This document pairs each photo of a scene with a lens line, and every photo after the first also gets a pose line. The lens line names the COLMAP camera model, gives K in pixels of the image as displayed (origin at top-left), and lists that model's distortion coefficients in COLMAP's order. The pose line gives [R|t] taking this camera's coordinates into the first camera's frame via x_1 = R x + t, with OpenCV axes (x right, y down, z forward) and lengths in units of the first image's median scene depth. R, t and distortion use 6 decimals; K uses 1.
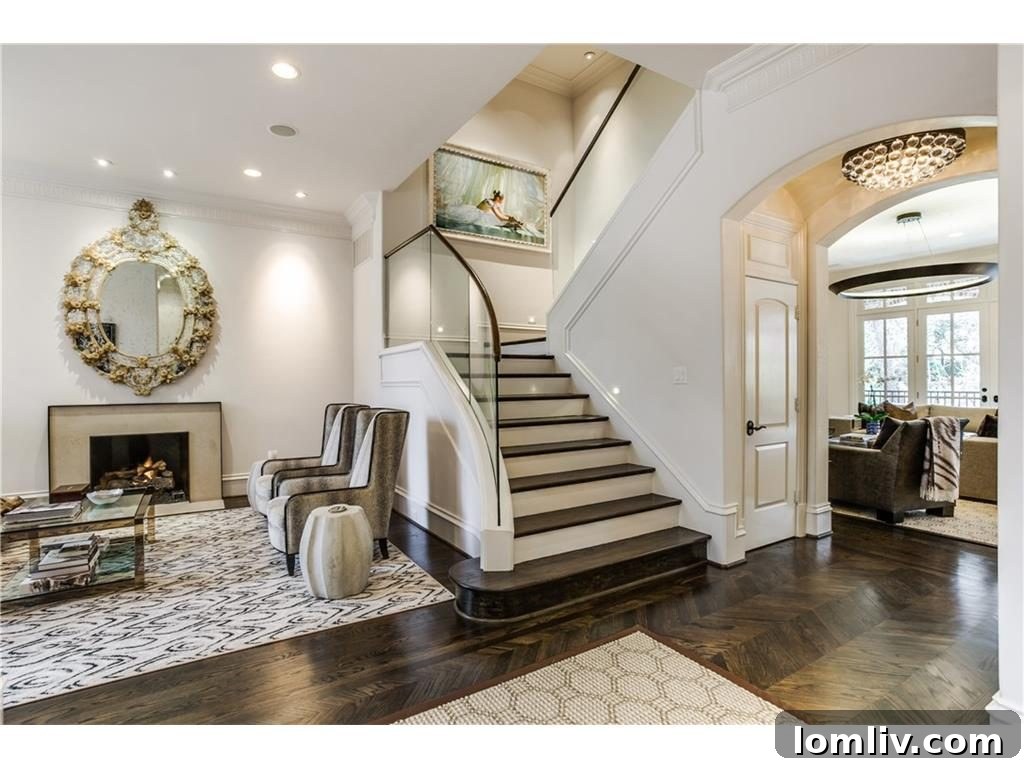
lens RADIAL K [[503.9, 0, 512.0], [0, 503.9, 384.0], [0, 0, 1]] dist [-0.084576, 0.045466]
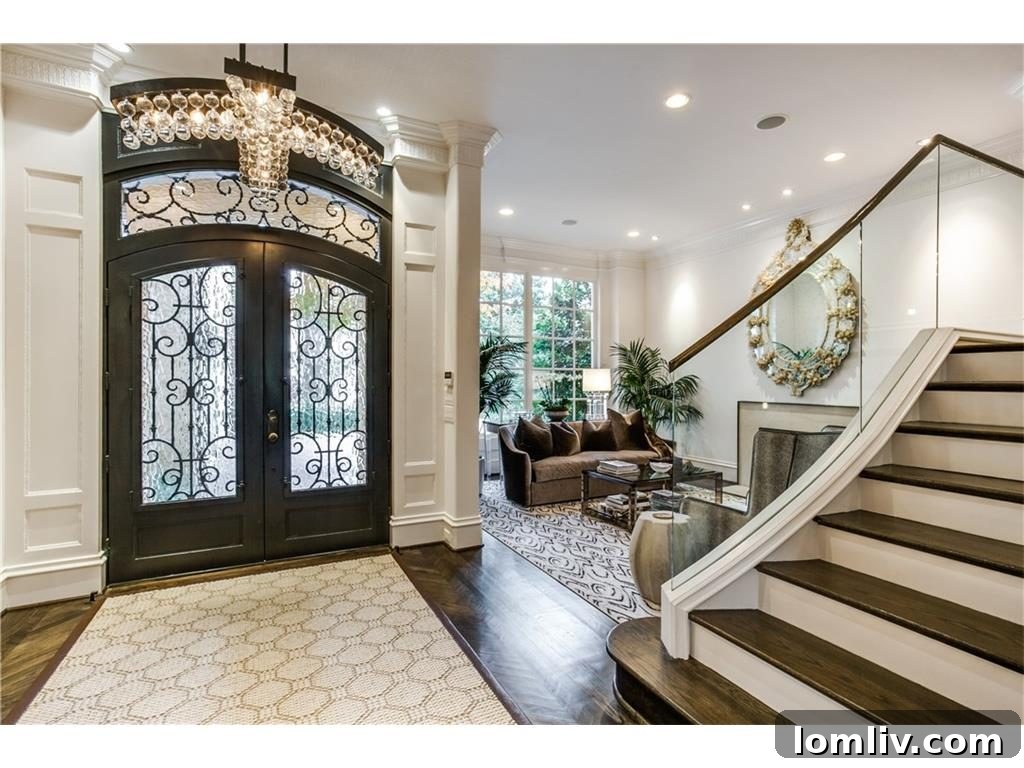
lens RADIAL K [[503.9, 0, 512.0], [0, 503.9, 384.0], [0, 0, 1]] dist [-0.084576, 0.045466]
pose [[-0.107766, 0.020855, -0.993958, 0.423238], [-0.002959, 0.999769, 0.021297, -0.025989], [0.994172, 0.005236, -0.107680, 0.481071]]
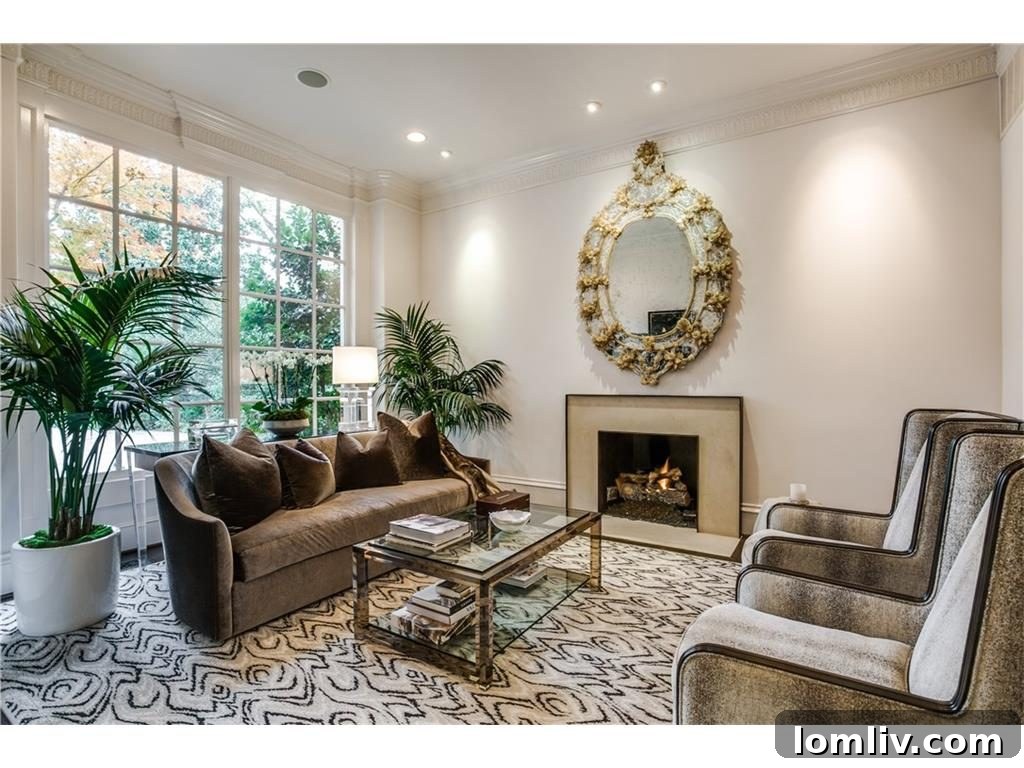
lens RADIAL K [[503.9, 0, 512.0], [0, 503.9, 384.0], [0, 0, 1]] dist [-0.084576, 0.045466]
pose [[0.408331, 0.014220, -0.912723, -0.100779], [-0.000732, 0.999883, 0.015251, 0.009241], [0.912833, -0.005559, 0.408294, 0.461257]]
